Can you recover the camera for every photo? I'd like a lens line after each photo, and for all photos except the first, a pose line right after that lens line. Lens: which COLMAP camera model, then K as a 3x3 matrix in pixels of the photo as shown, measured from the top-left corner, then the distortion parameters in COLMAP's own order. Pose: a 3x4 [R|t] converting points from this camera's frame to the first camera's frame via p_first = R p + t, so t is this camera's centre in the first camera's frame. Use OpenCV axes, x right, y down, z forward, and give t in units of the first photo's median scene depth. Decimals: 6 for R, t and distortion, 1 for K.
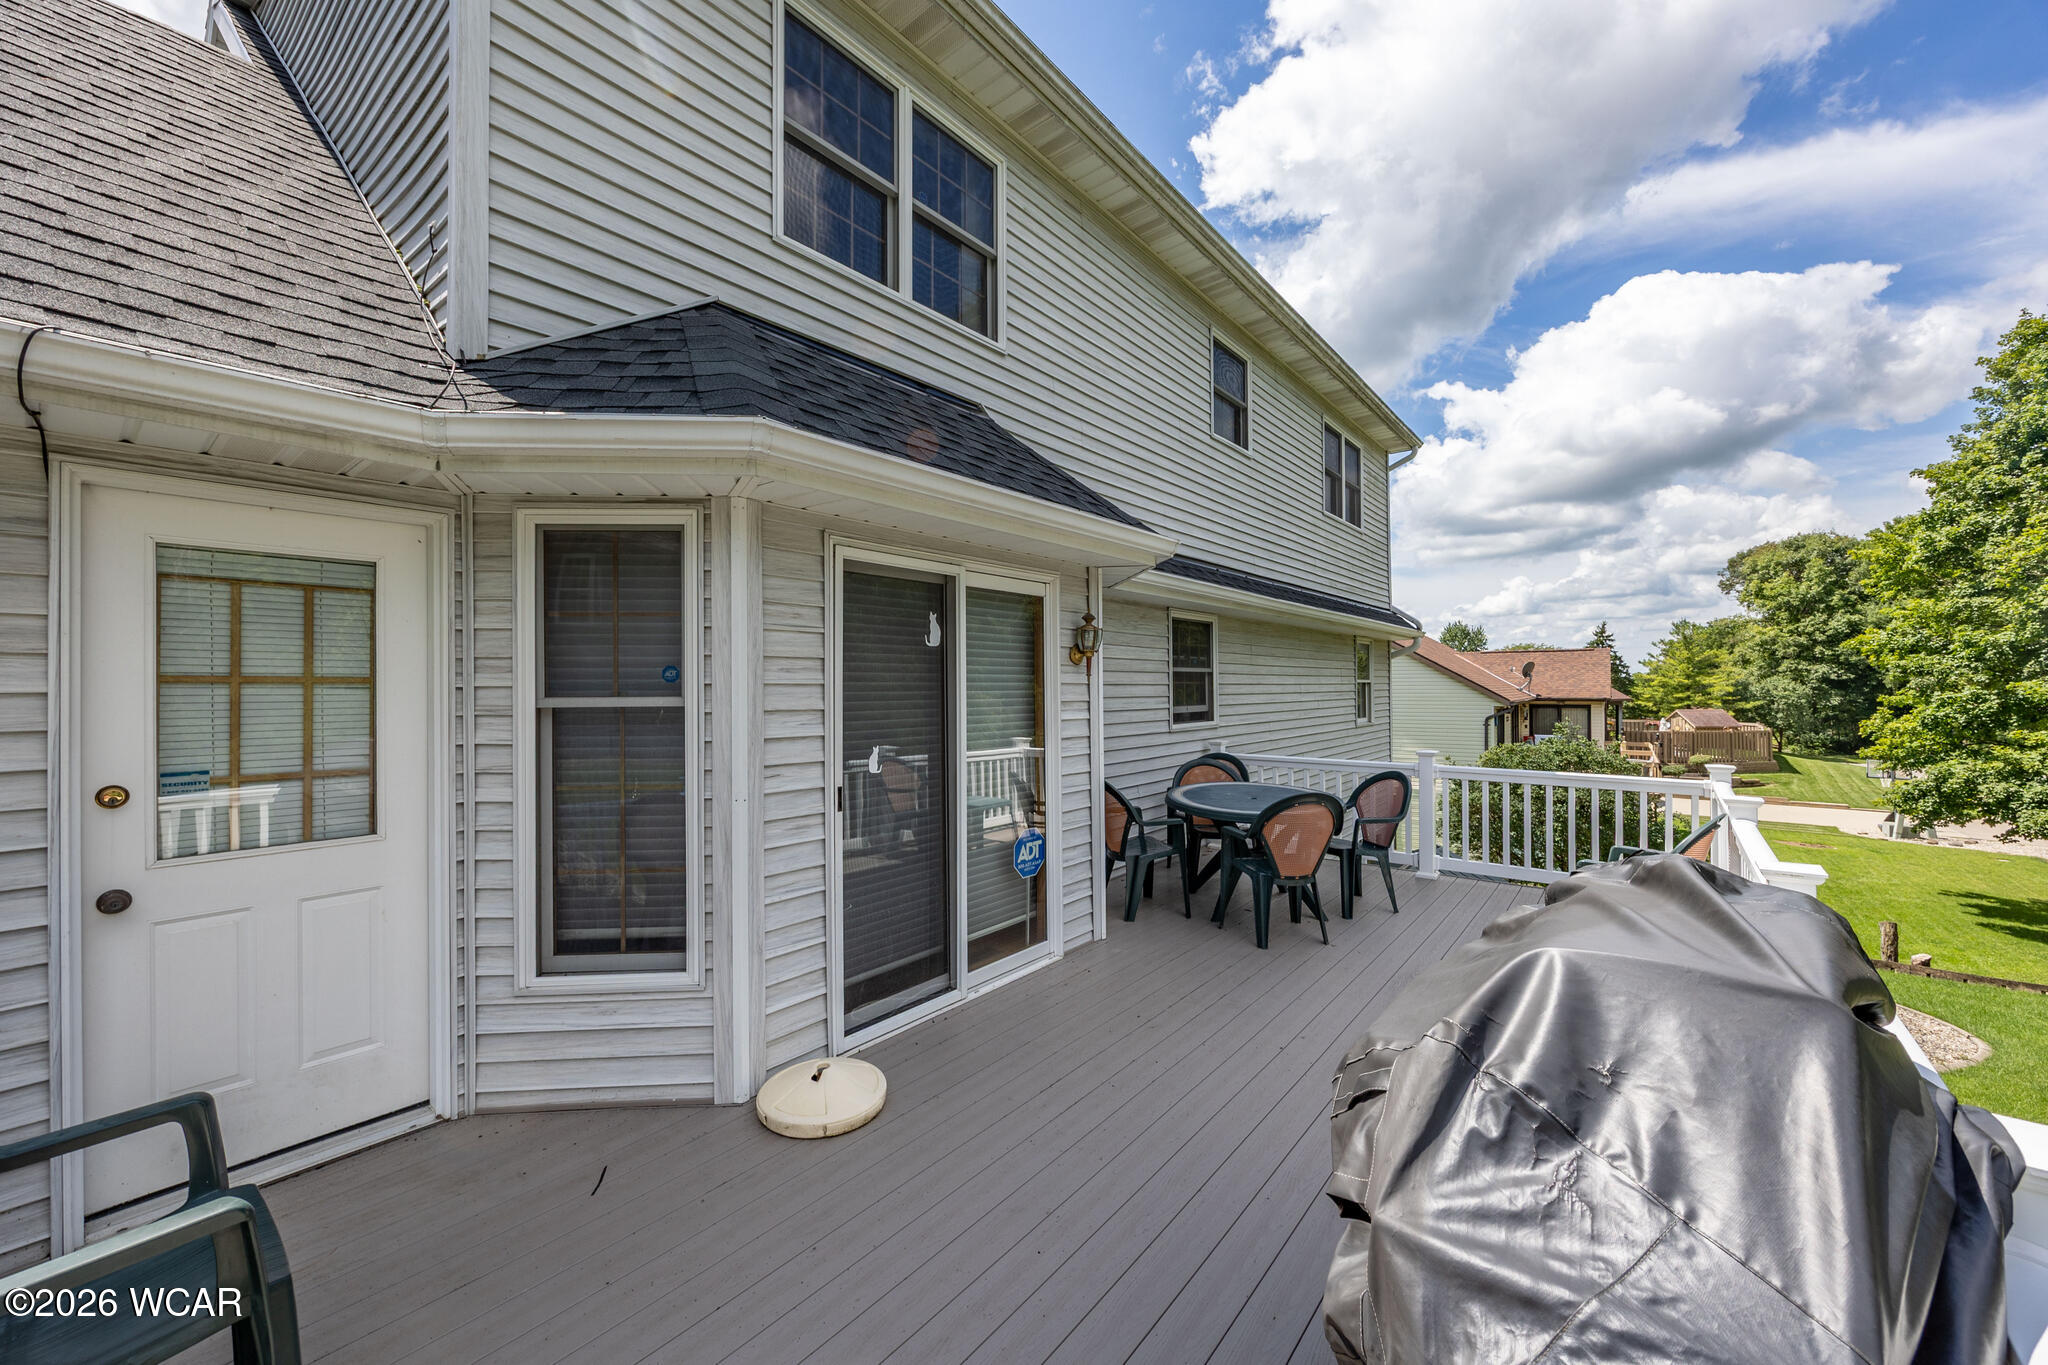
lens RADIAL K [[800.6, 0, 1028.3], [0, 800.6, 682.7], [0, 0, 1]] dist [-0.000977, 0.000506]
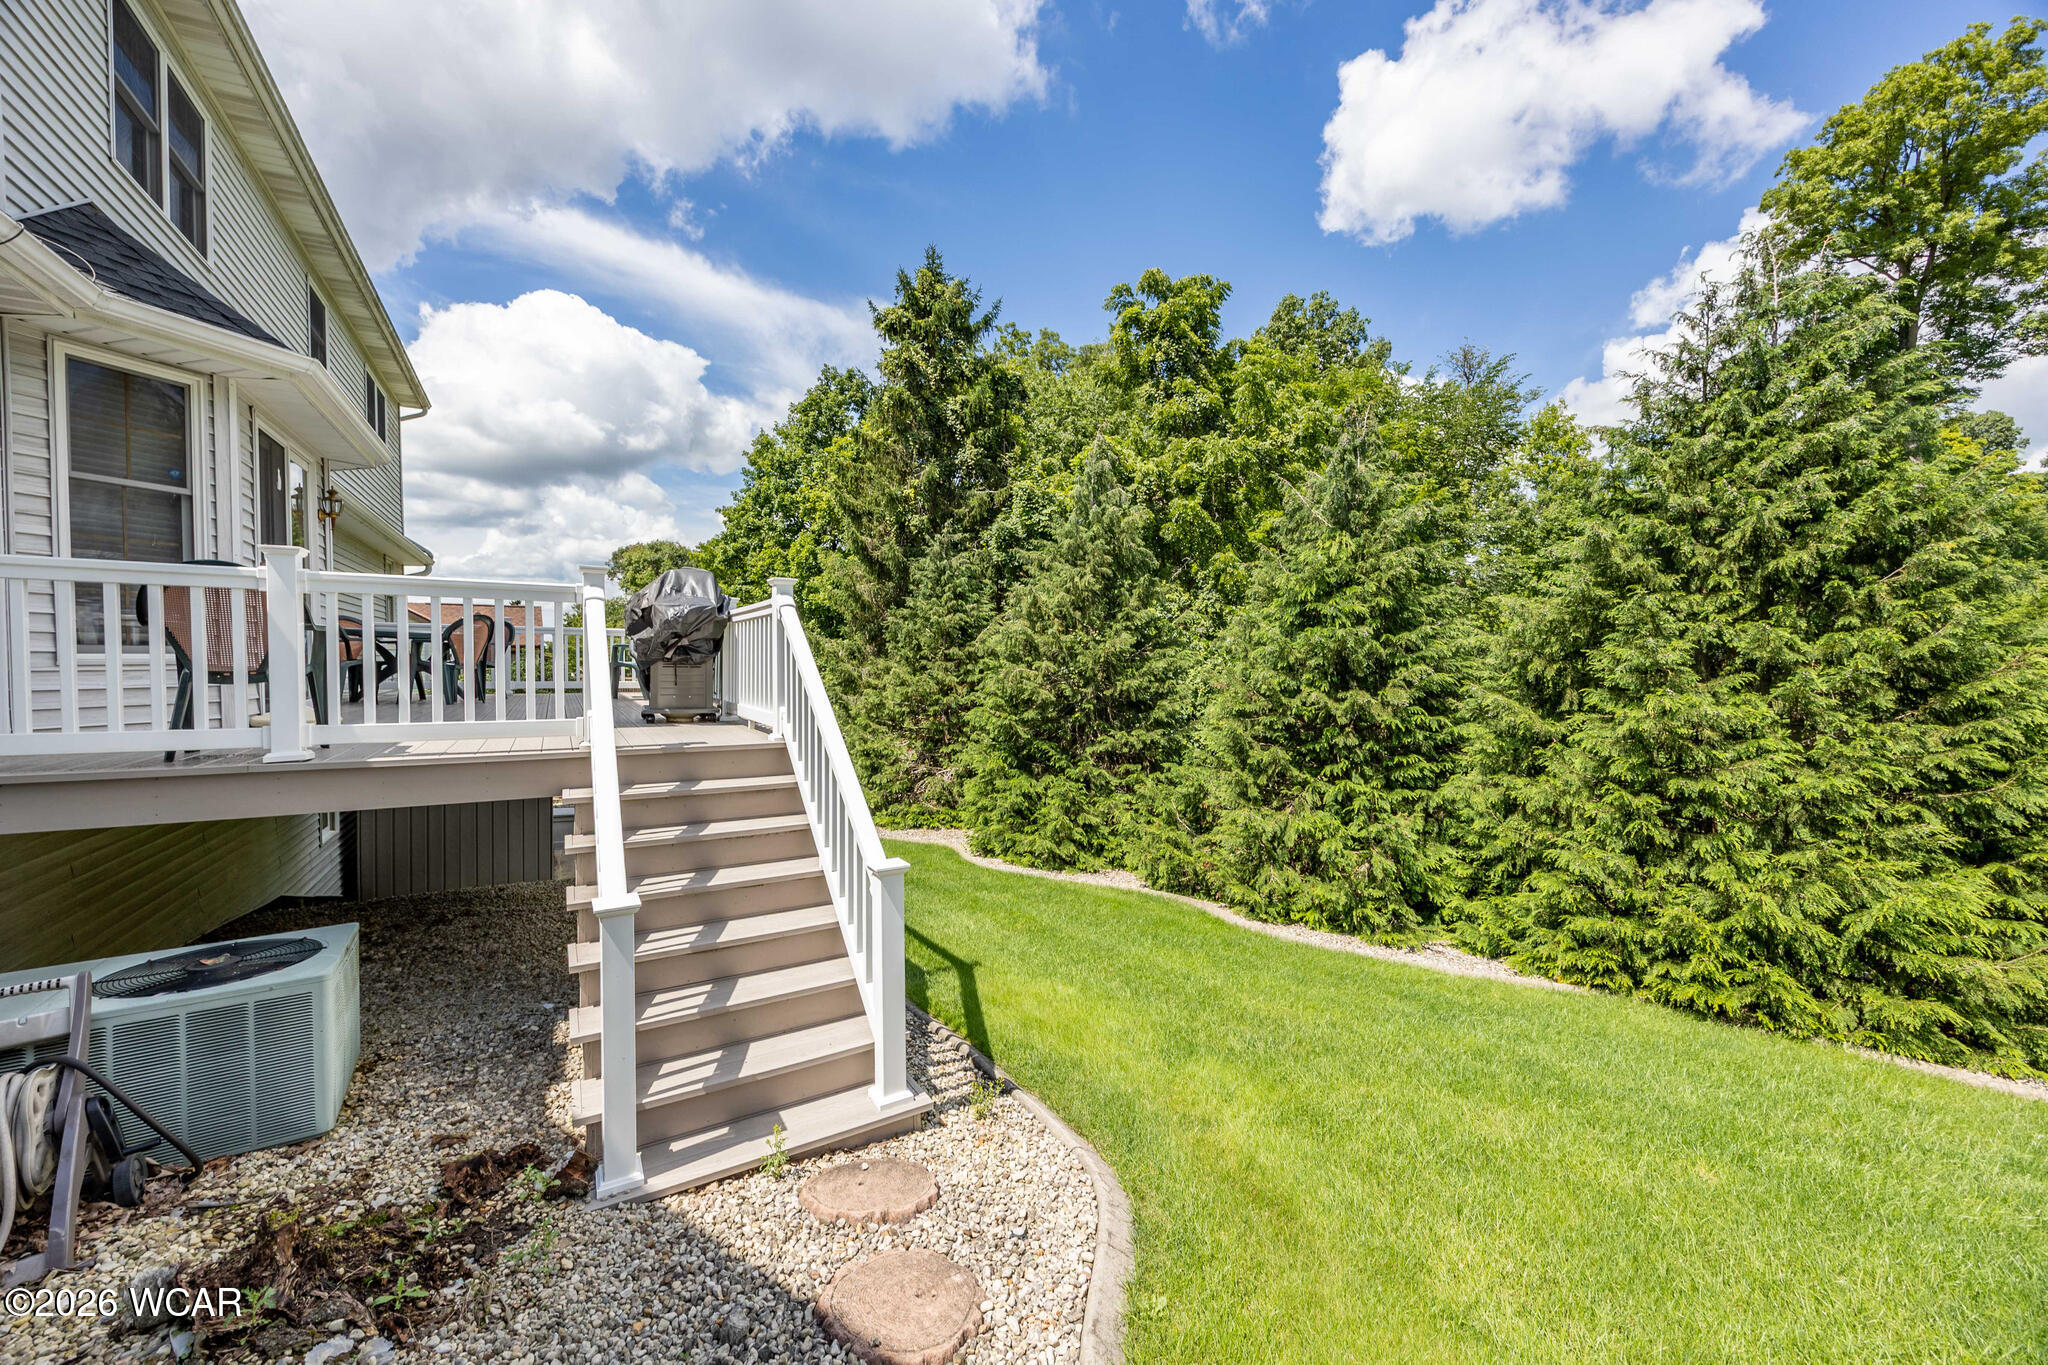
lens RADIAL K [[785.3, 0, 1019.2], [0, 785.3, 685.6], [0, 0, 1]] dist [-0.003717, 0.000356]
pose [[0.360940, -0.025402, 0.932243, -0.548169], [-0.007205, 0.999523, 0.030025, 0.149931], [-0.932561, -0.017554, 0.360585, -0.492246]]
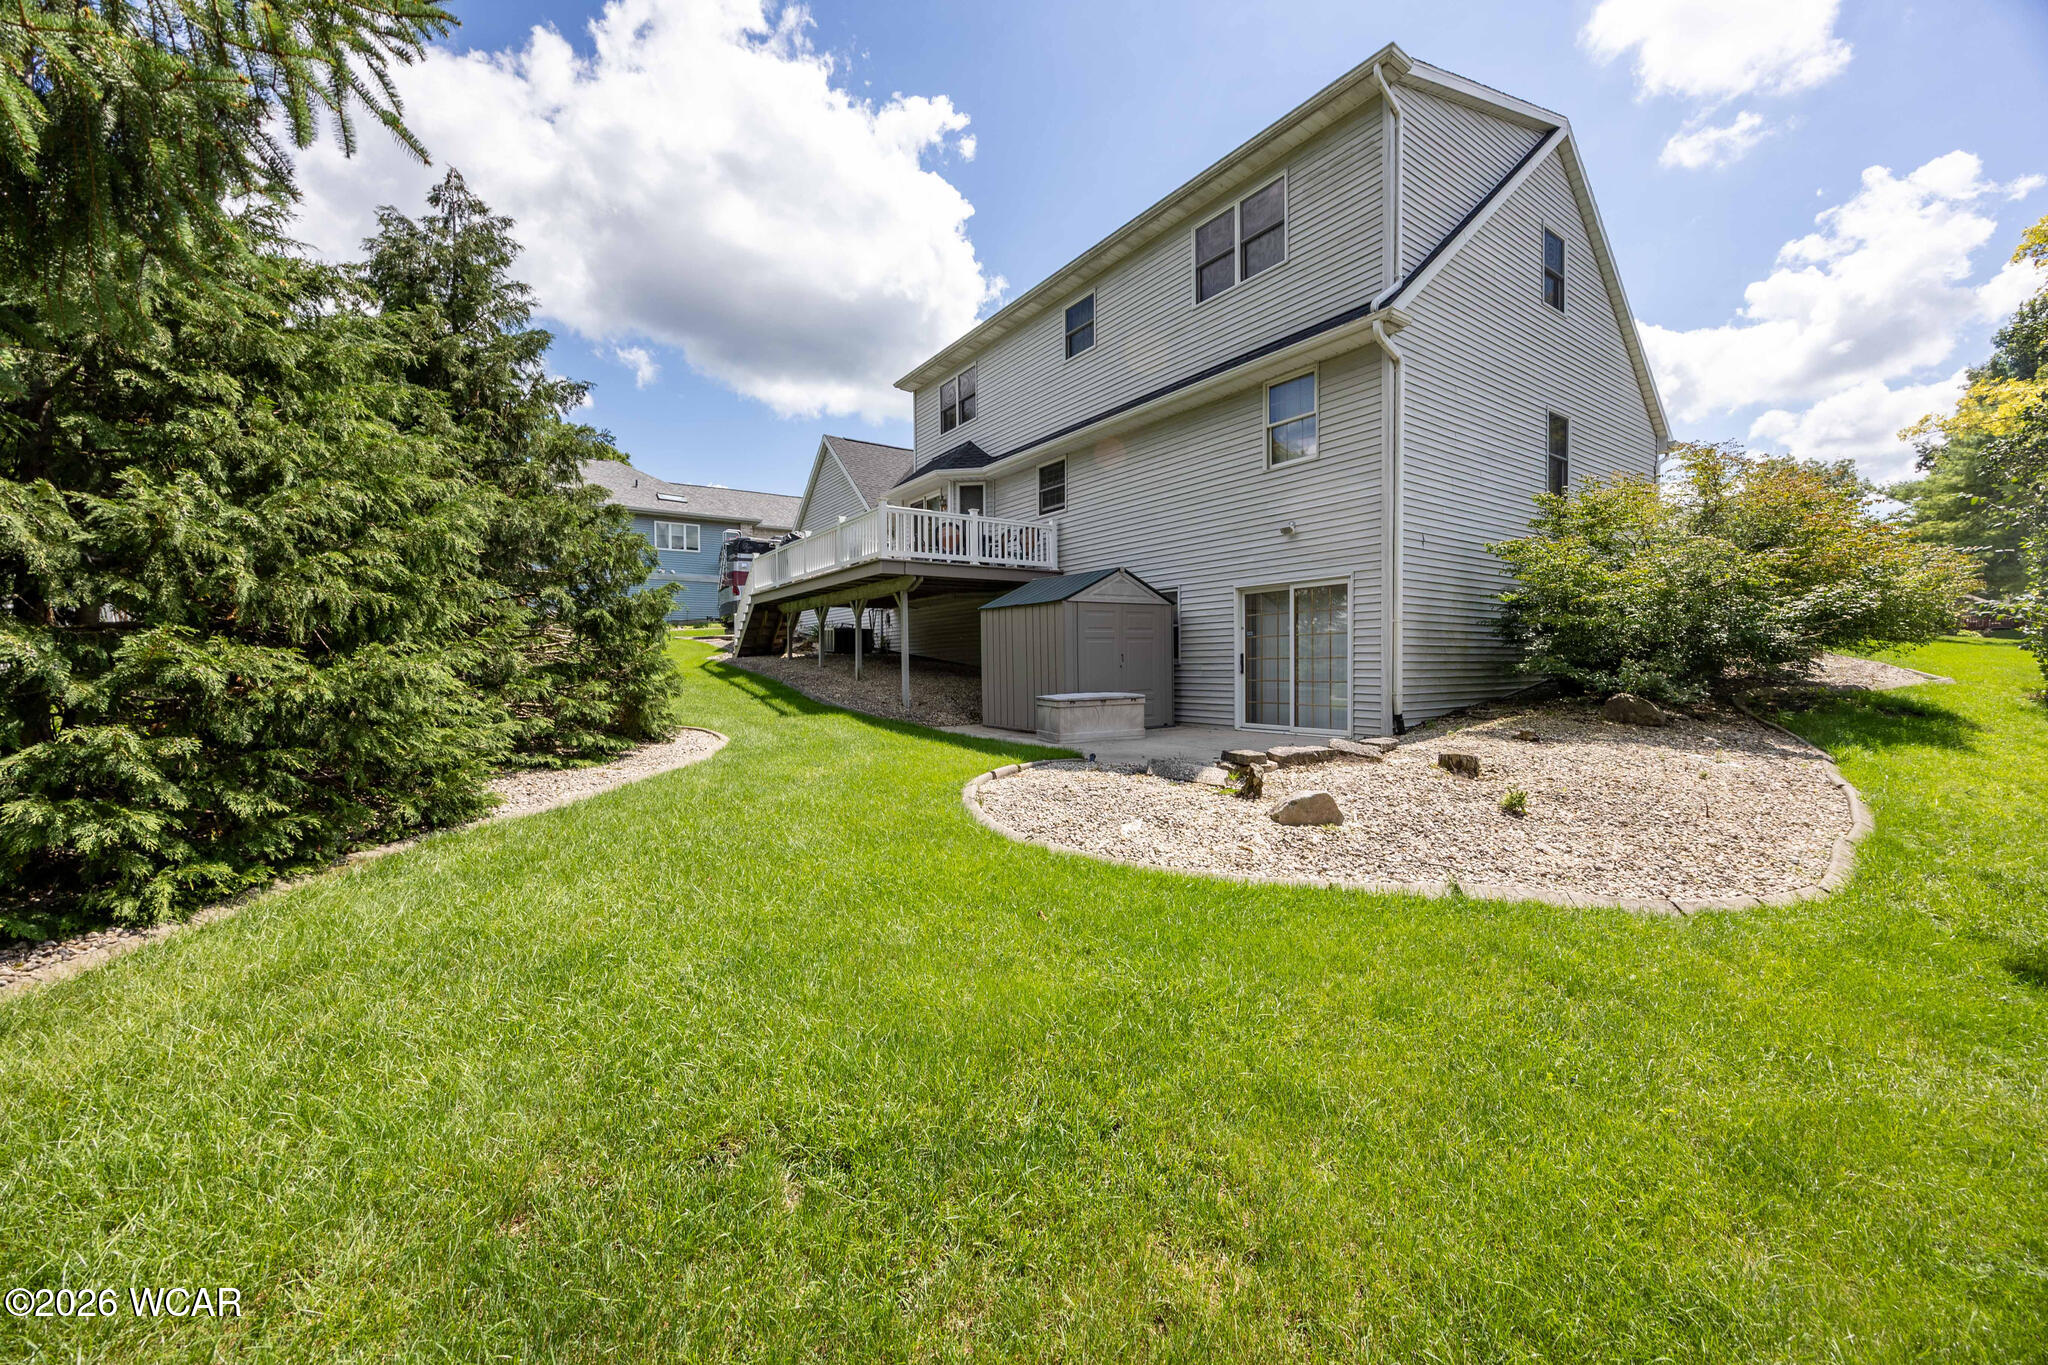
lens RADIAL K [[794.9, 0, 1046.6], [0, 794.9, 684.9], [0, 0, 1]] dist [-0.001385, 0.000047]
pose [[-0.265933, 0.018355, -0.963817, 2.295373], [0.005655, 0.999831, 0.017480, 0.474546], [0.963975, -0.000802, -0.265992, 1.596955]]
